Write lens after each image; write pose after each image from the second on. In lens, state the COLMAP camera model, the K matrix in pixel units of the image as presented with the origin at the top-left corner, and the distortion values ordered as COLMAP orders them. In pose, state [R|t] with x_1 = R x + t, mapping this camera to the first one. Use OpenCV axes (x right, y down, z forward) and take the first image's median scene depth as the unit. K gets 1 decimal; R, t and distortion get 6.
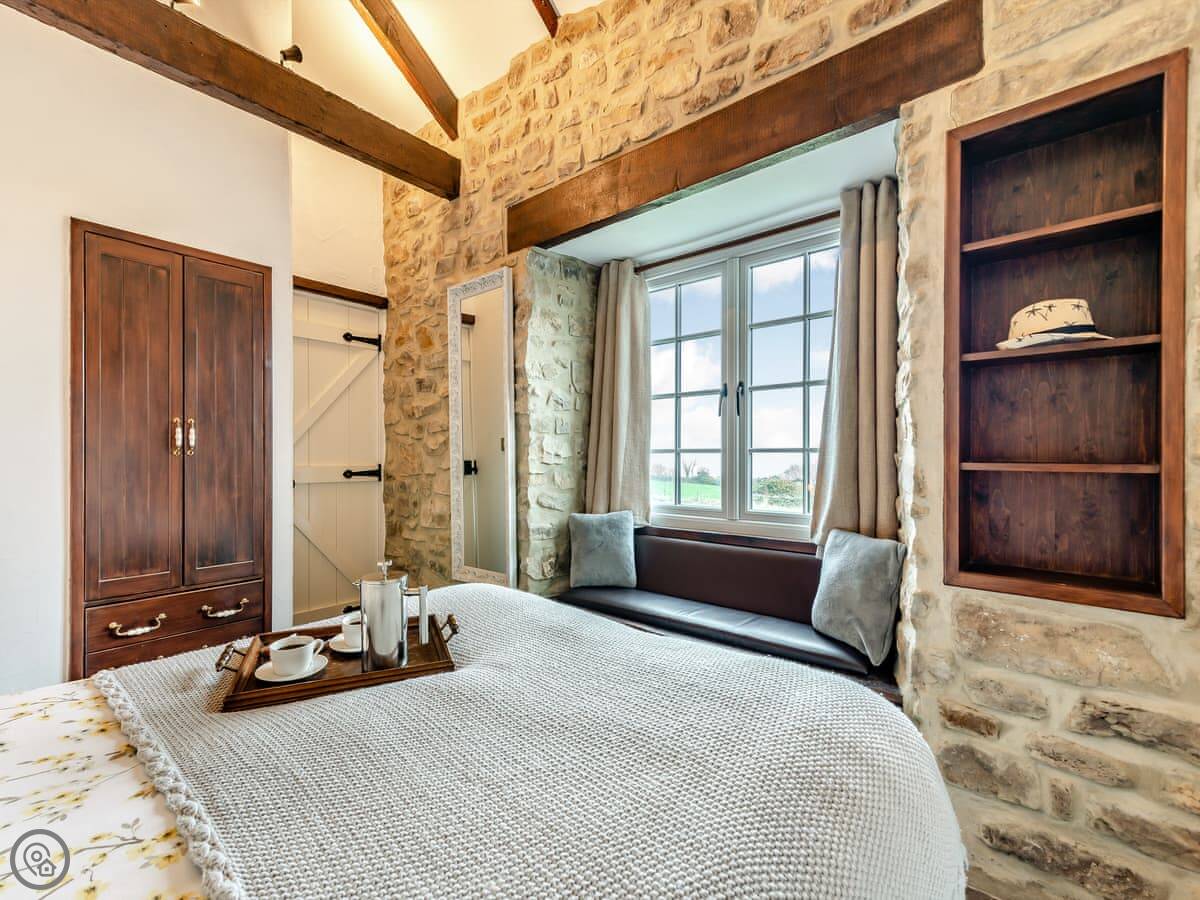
lens RADIAL K [[539.4, 0, 594.0], [0, 539.4, 452.8], [0, 0, 1]] dist [0.009199, -0.000694]
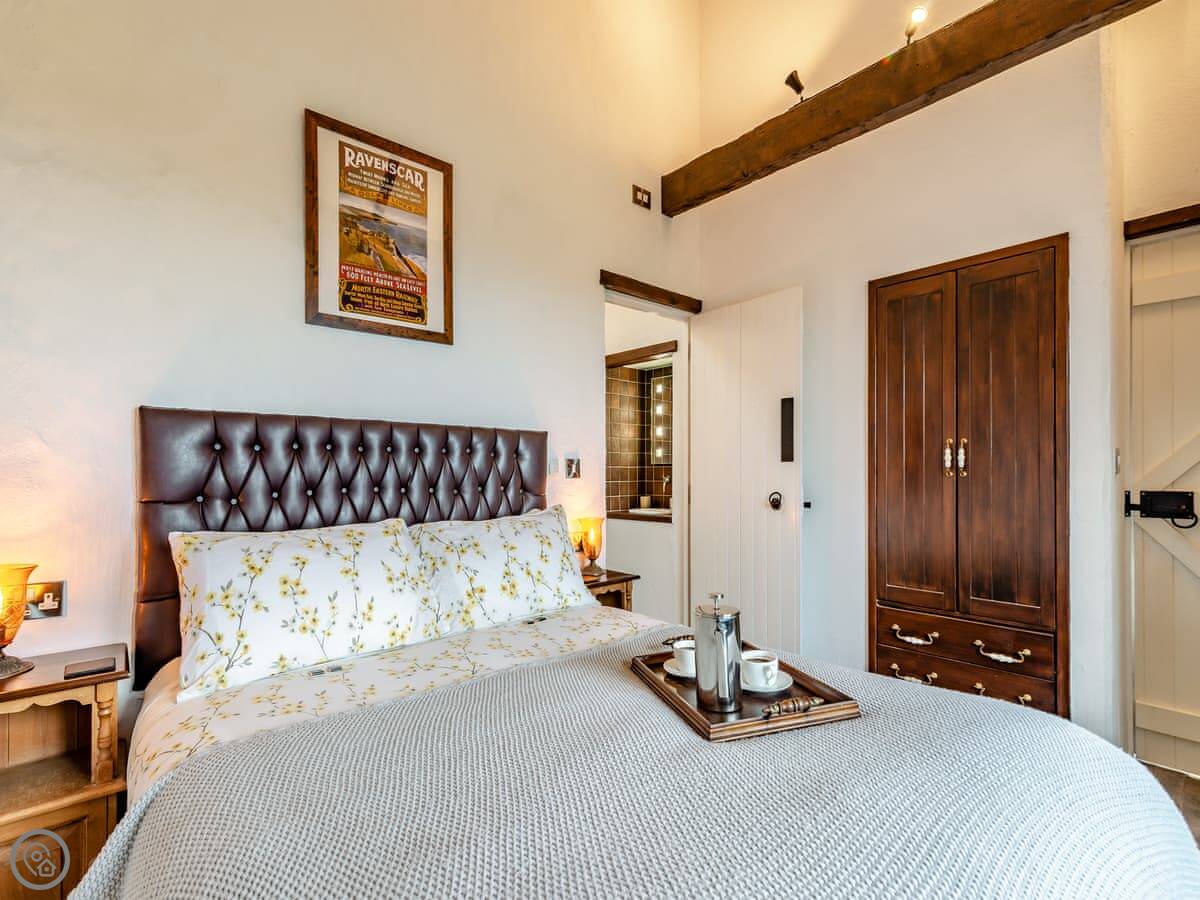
lens RADIAL K [[571.1, 0, 585.8], [0, 571.1, 458.1], [0, 0, 1]] dist [0.002648, -0.000750]
pose [[-0.165950, -0.009447, -0.986089, 0.359330], [0.008231, 0.999906, -0.010964, -0.022445], [0.986100, -0.009936, -0.165857, 0.516518]]
